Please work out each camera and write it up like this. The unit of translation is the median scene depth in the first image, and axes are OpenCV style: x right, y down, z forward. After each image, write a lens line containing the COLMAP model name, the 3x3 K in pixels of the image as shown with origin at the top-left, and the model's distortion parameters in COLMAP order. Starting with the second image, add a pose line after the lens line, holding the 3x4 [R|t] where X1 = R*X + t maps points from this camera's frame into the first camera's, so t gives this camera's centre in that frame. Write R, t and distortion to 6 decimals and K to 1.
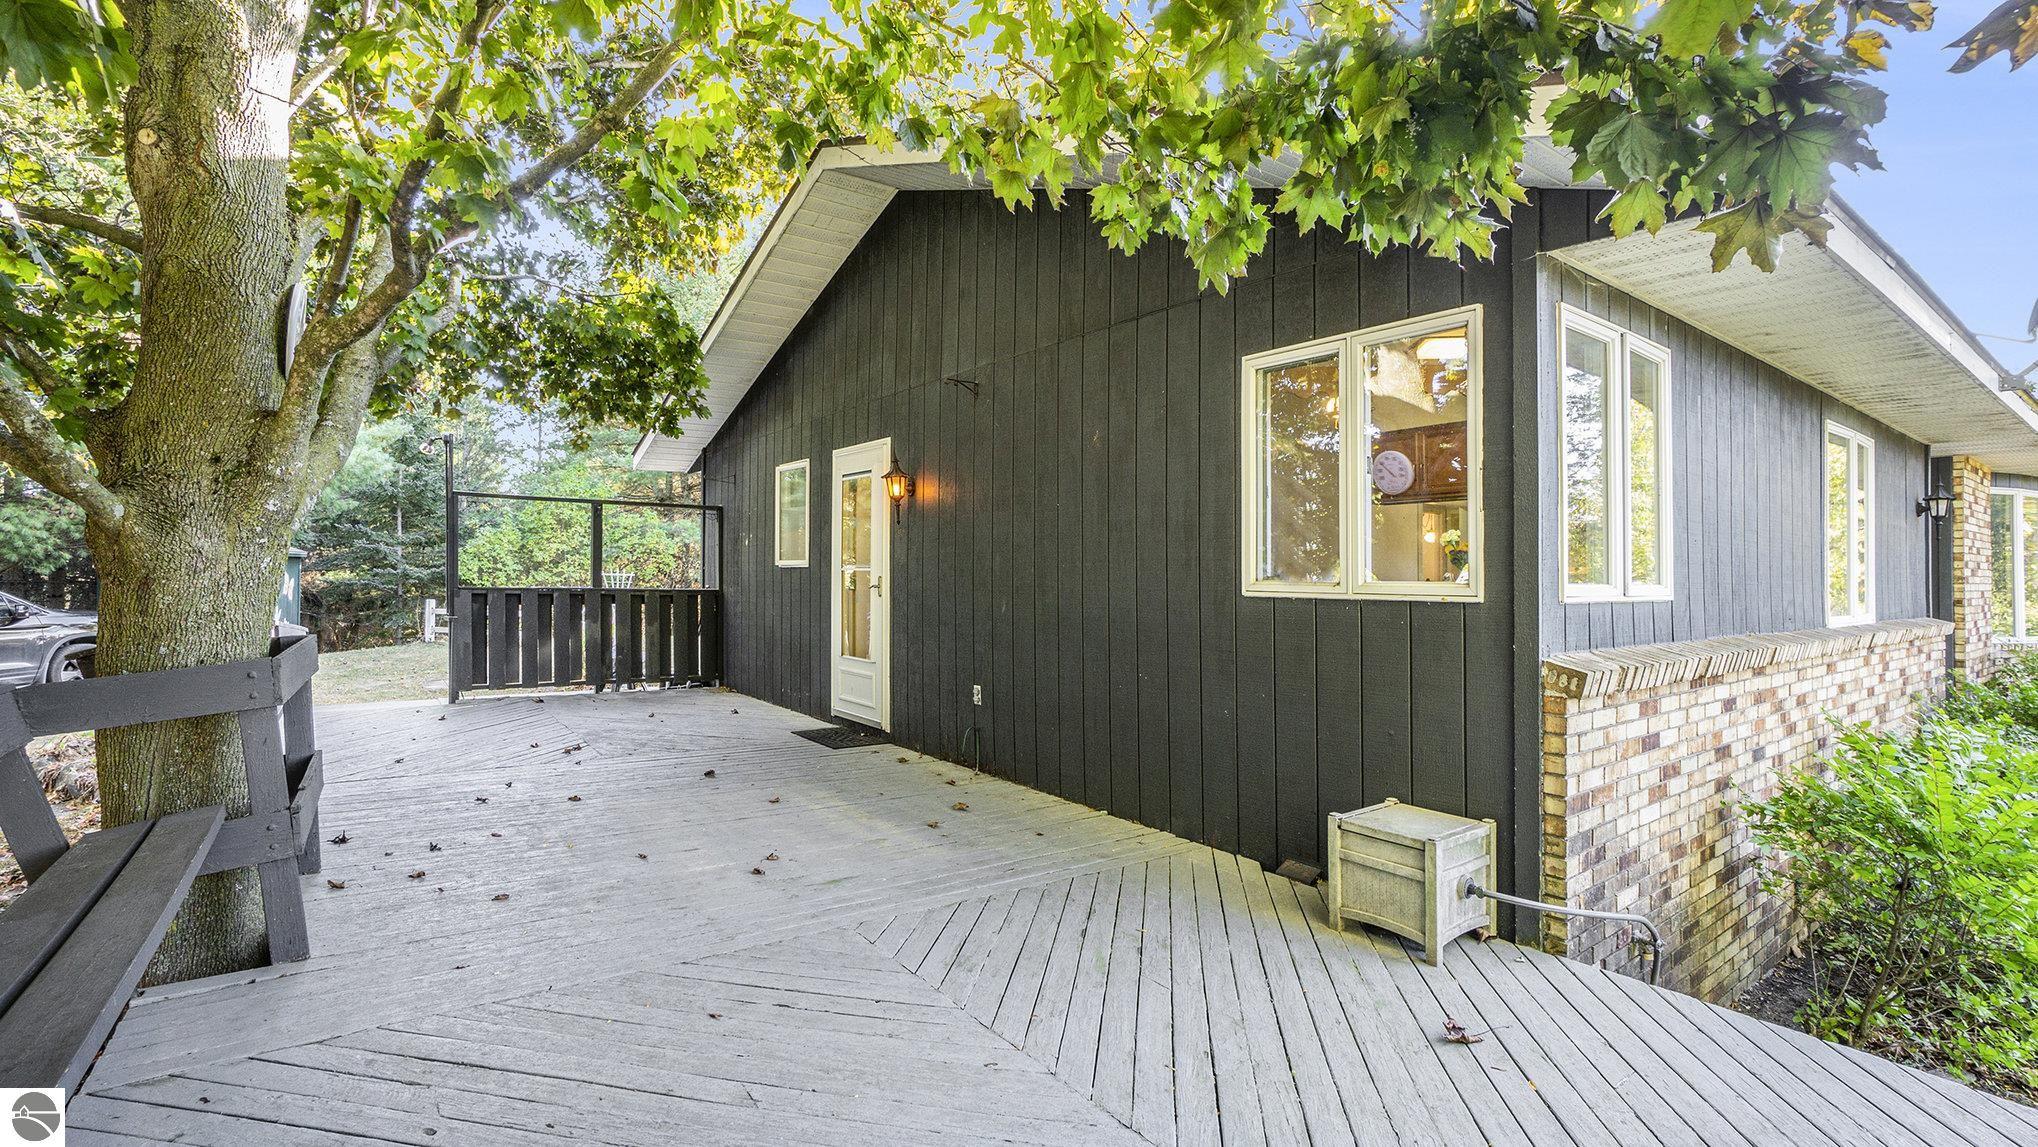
lens RADIAL K [[916.7, 0, 999.3], [0, 916.7, 570.2], [0, 0, 1]] dist [-0.014166, 0.001654]
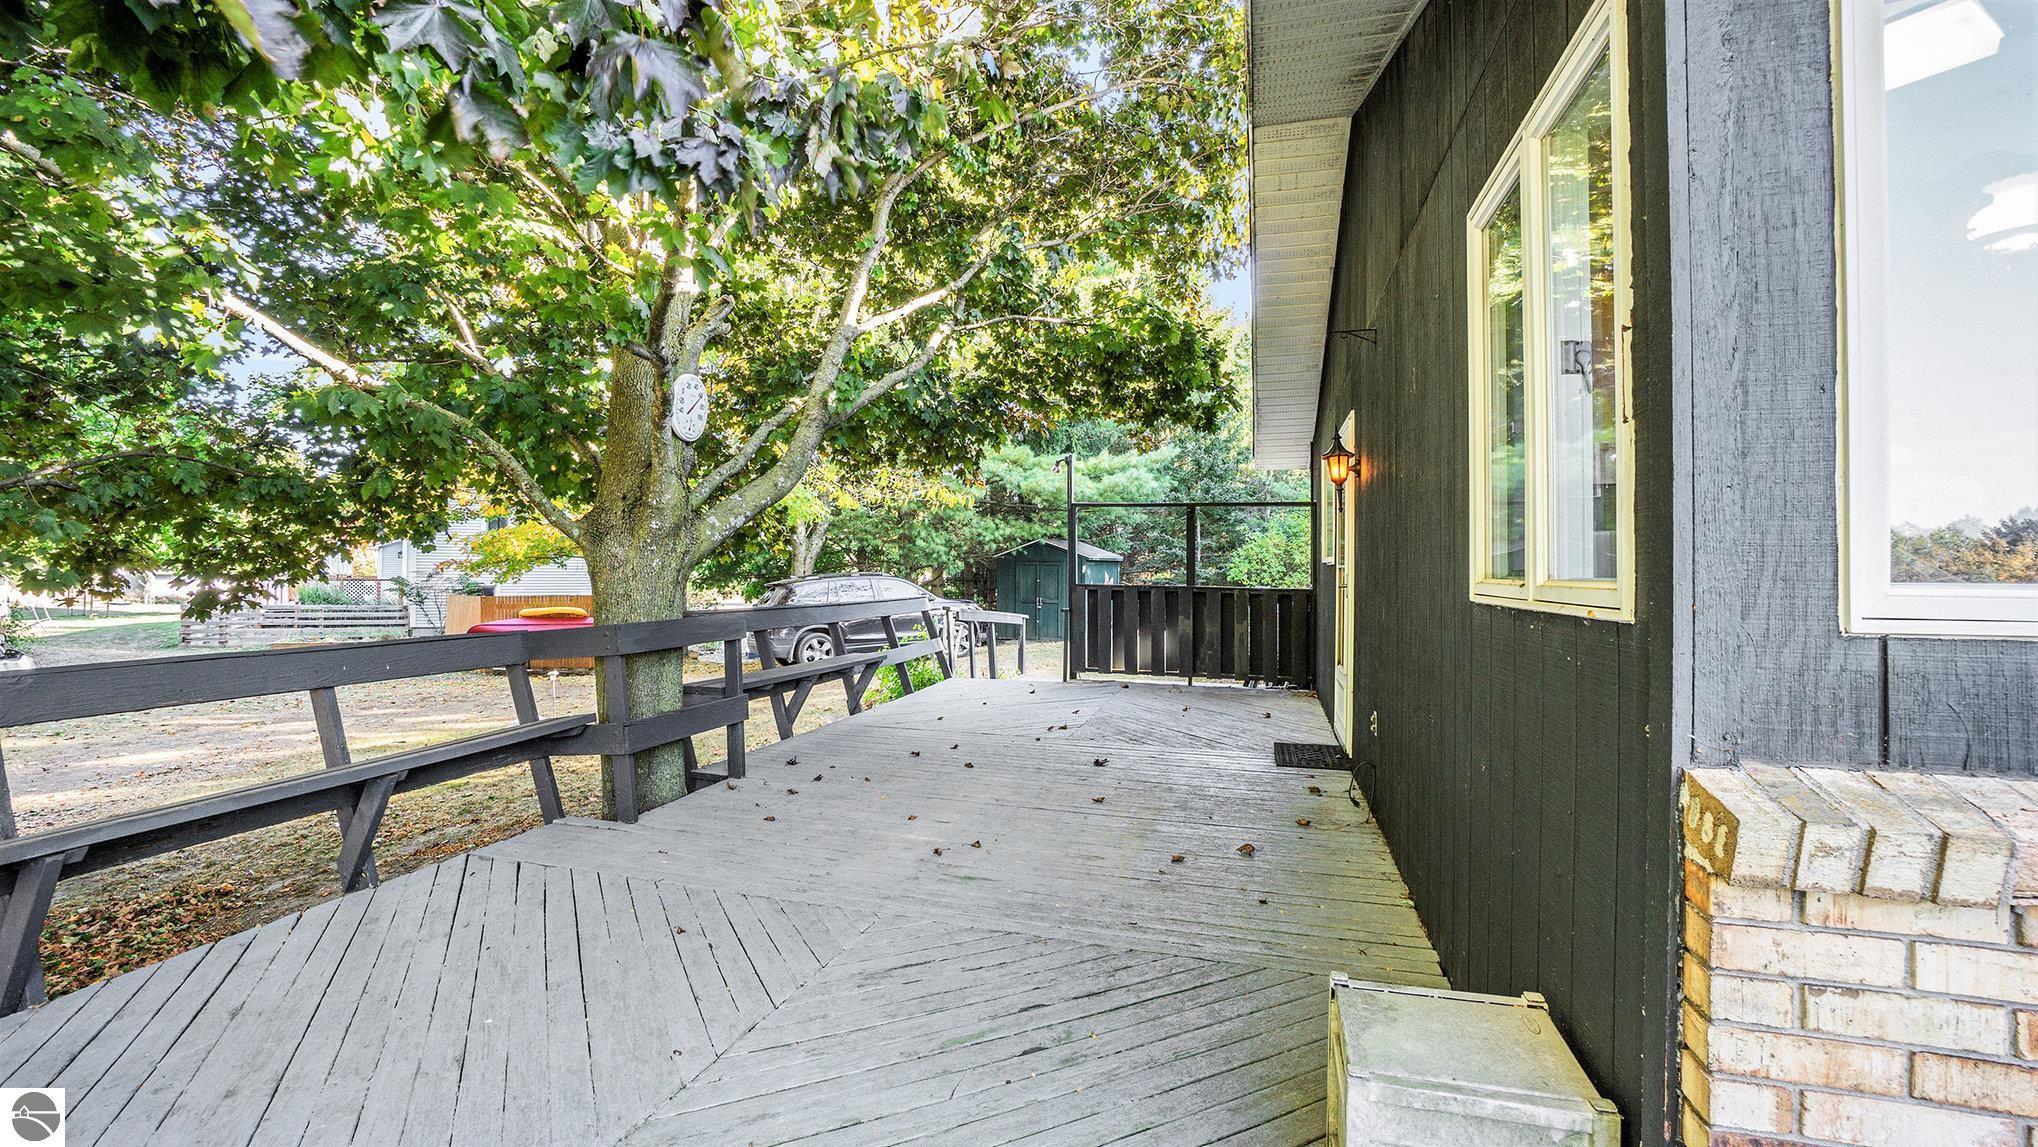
lens RADIAL K [[916.7, 0, 1014.9], [0, 916.7, 572.0], [0, 0, 1]] dist [-0.014166, 0.001654]
pose [[0.617437, -0.002151, -0.786617, 0.316020], [0.001720, 0.999998, -0.001384, 0.004501], [0.786618, -0.000499, 0.617440, 0.212356]]
